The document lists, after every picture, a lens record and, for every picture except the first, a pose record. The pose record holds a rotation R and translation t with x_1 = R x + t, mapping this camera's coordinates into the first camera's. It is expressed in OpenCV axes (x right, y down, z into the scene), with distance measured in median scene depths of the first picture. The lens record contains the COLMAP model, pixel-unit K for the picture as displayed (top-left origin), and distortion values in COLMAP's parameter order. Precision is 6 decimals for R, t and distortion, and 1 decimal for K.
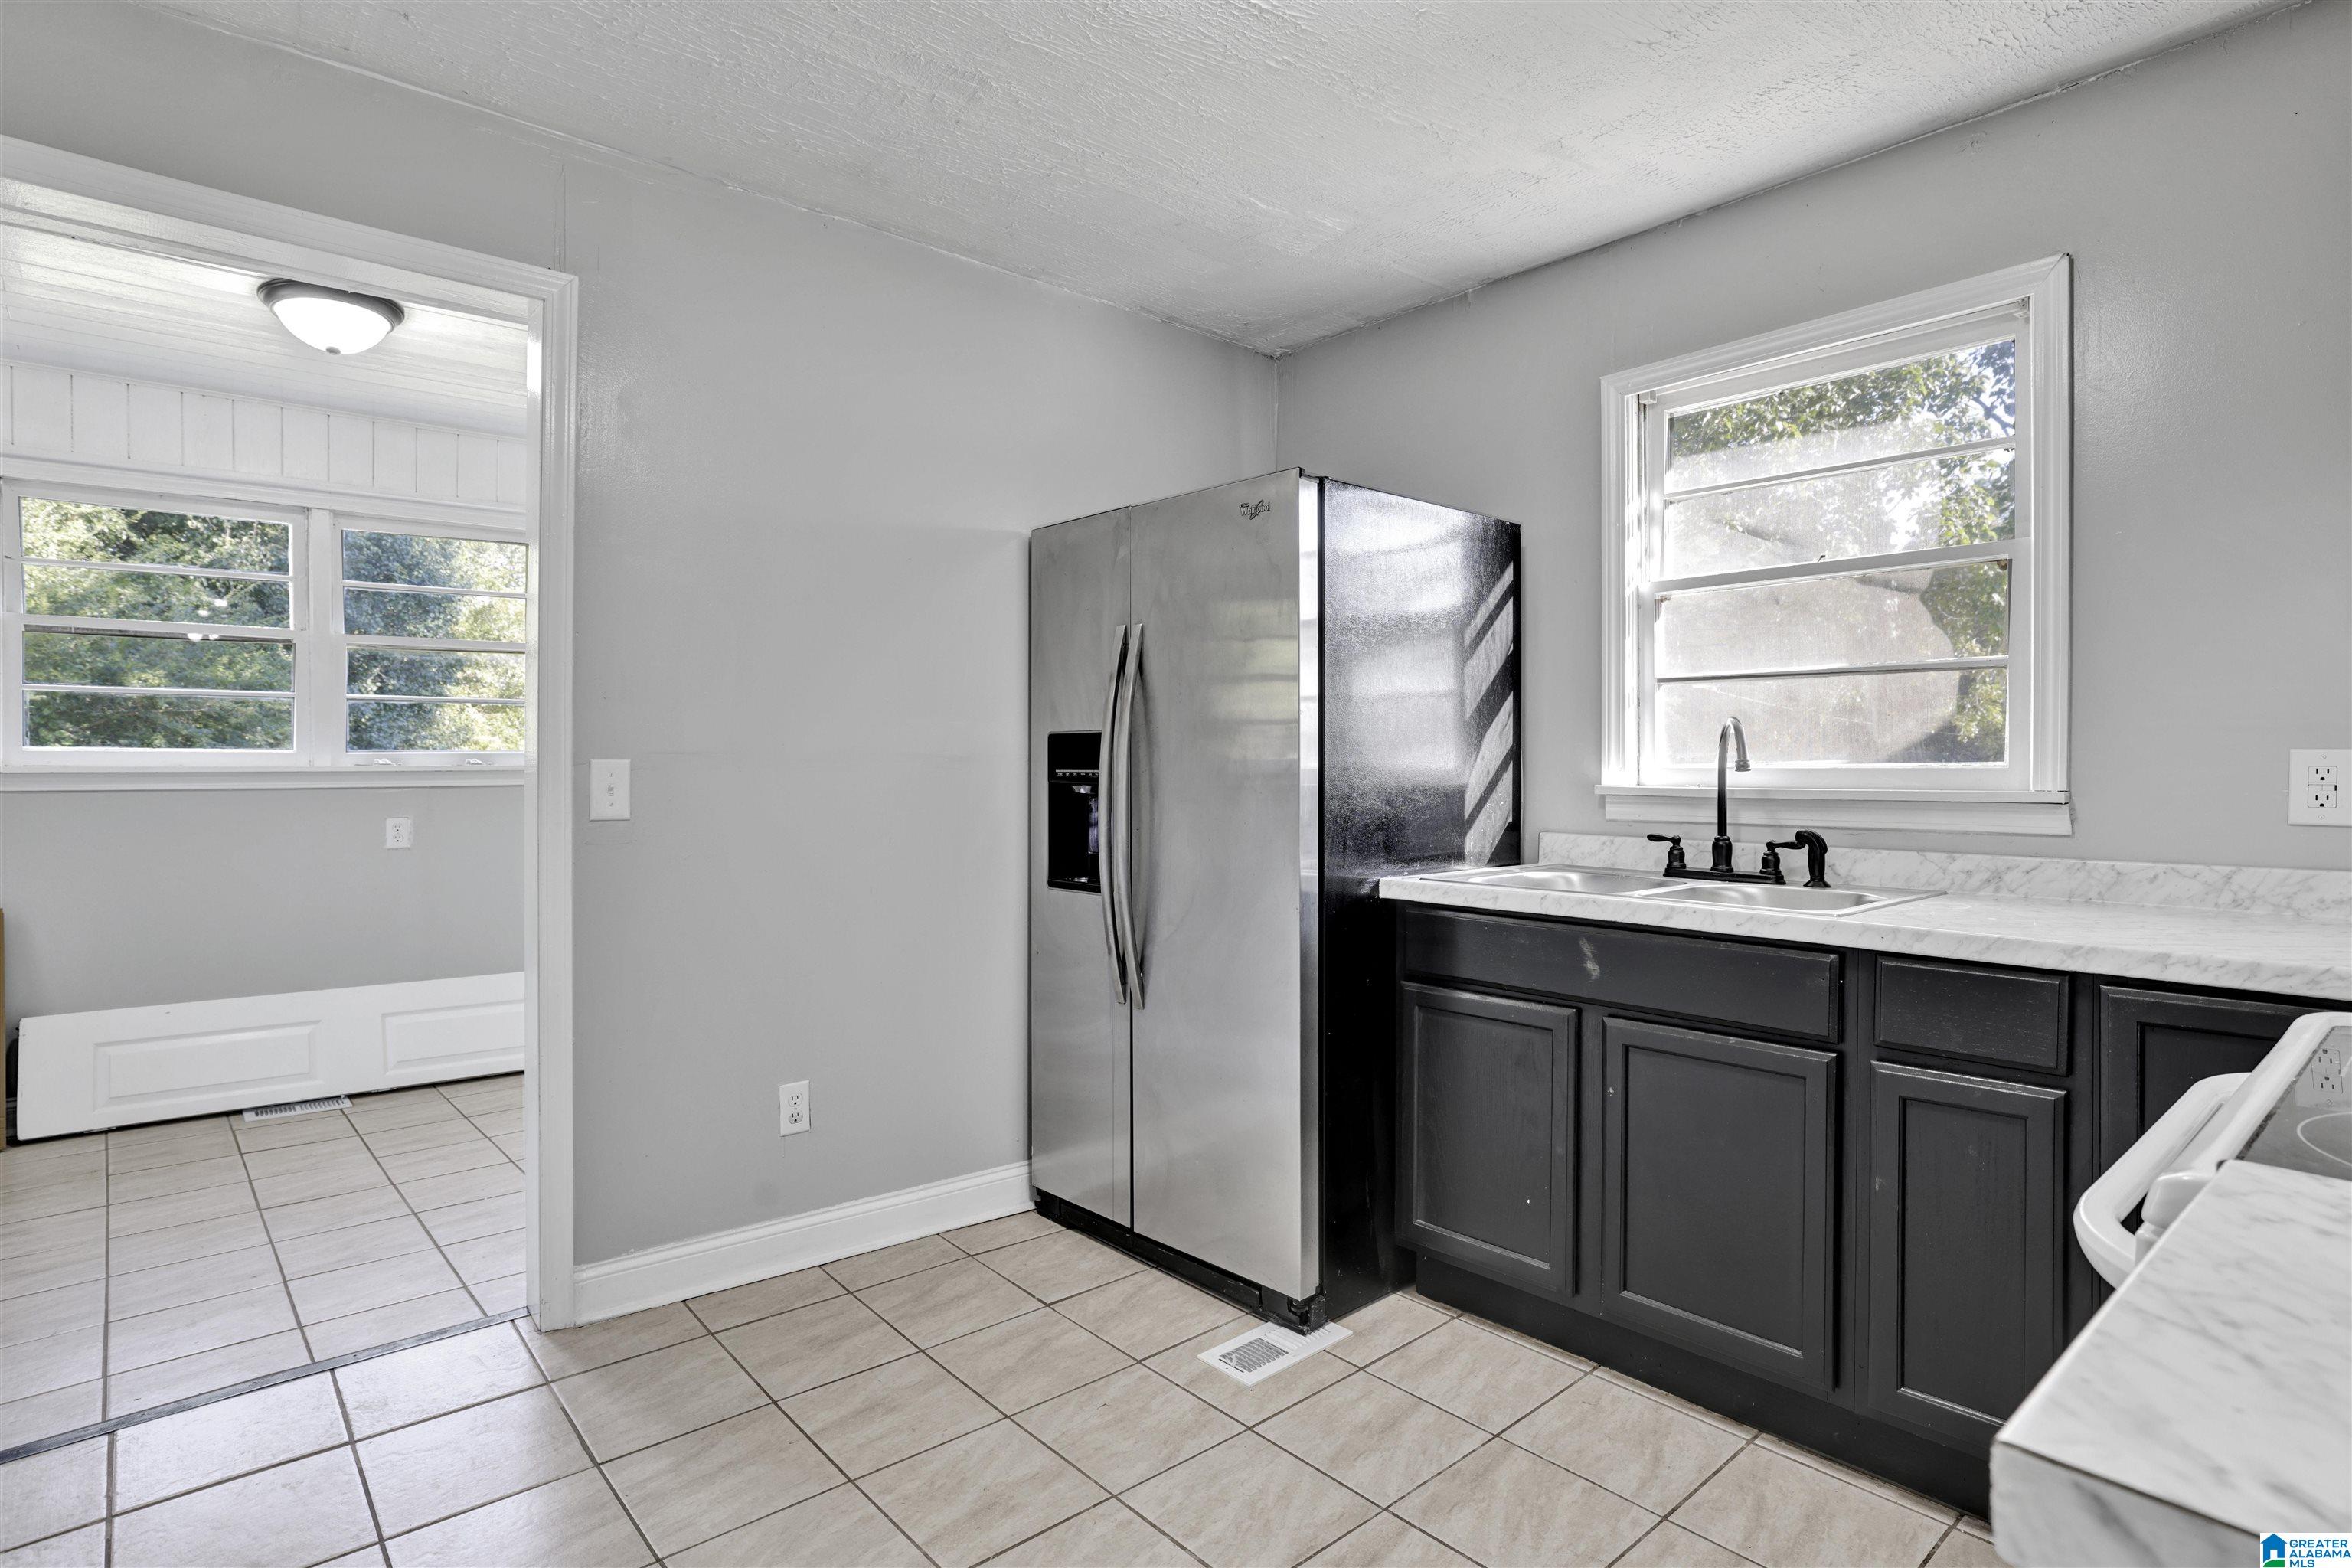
lens RADIAL K [[1196.2, 0, 1126.2], [0, 1196.2, 748.9], [0, 0, 1]] dist [-0.018291, 0.002932]
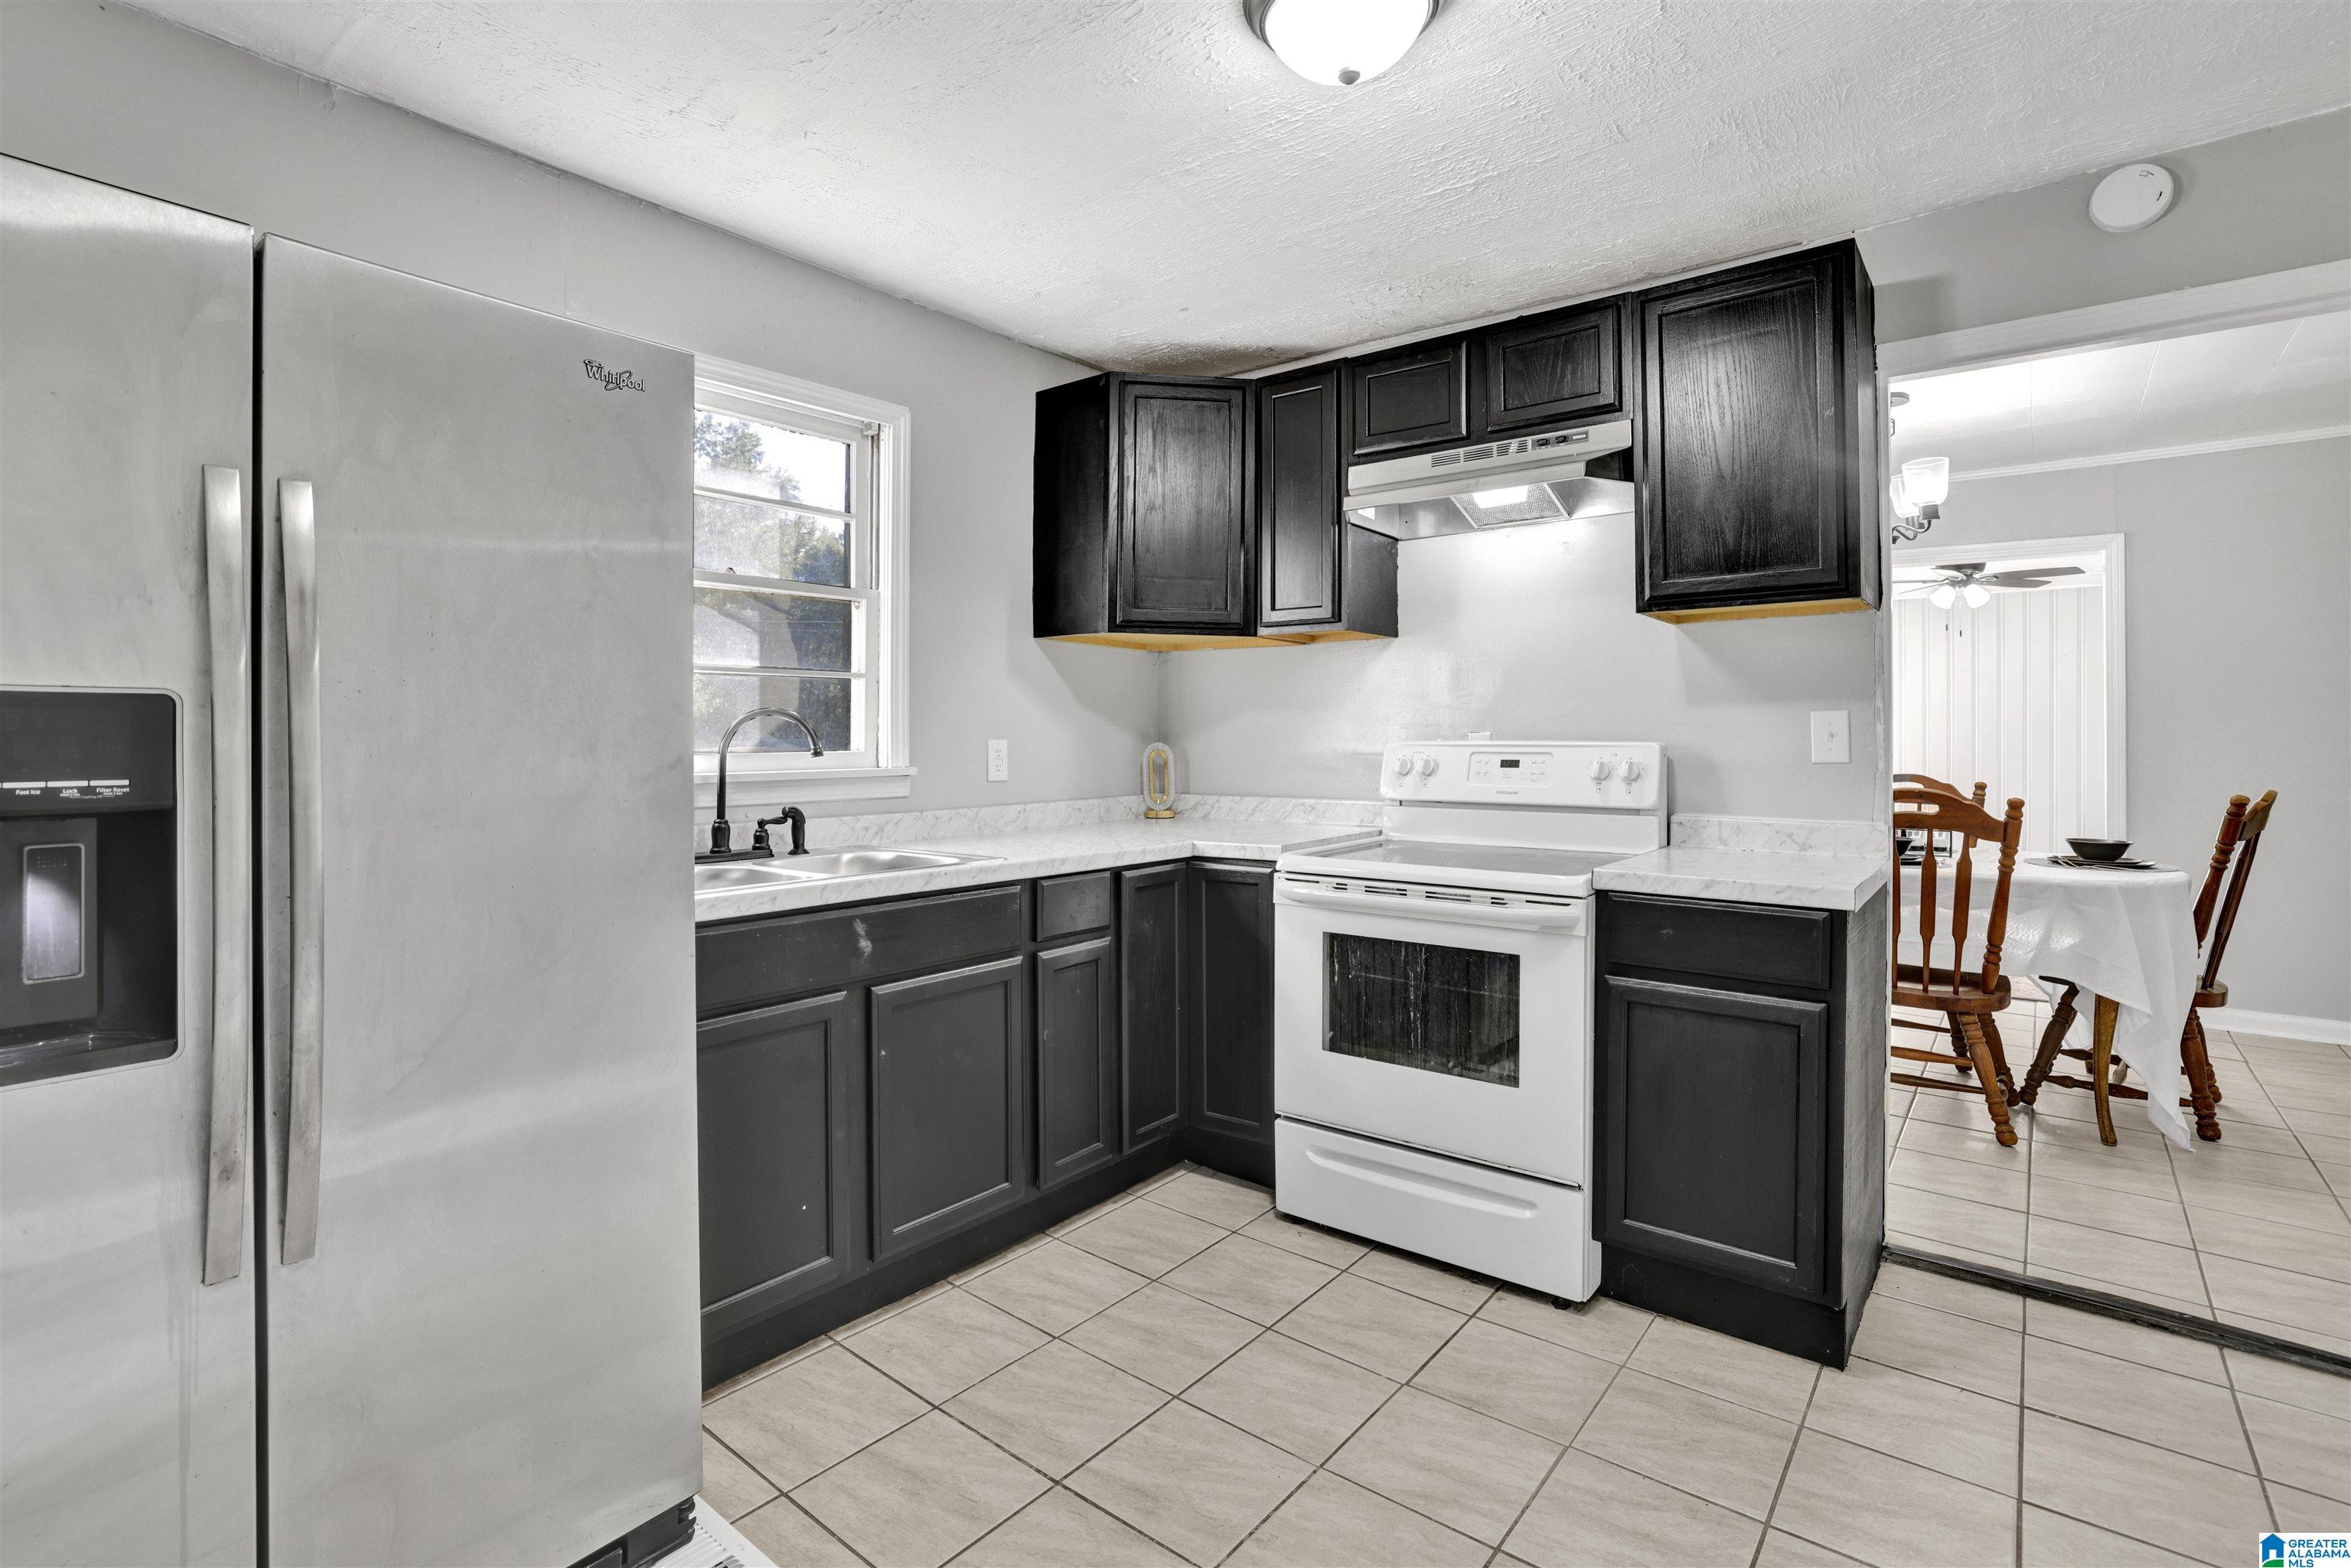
lens RADIAL K [[1093.2, 0, 1191.9], [0, 1093.2, 718.6], [0, 0, 1]] dist [-0.018314, 0.001441]
pose [[-0.195216, 0.017862, 0.980598, -0.573108], [-0.011752, 0.999720, -0.020550, -0.000894], [-0.980690, -0.015536, -0.194952, 0.842928]]
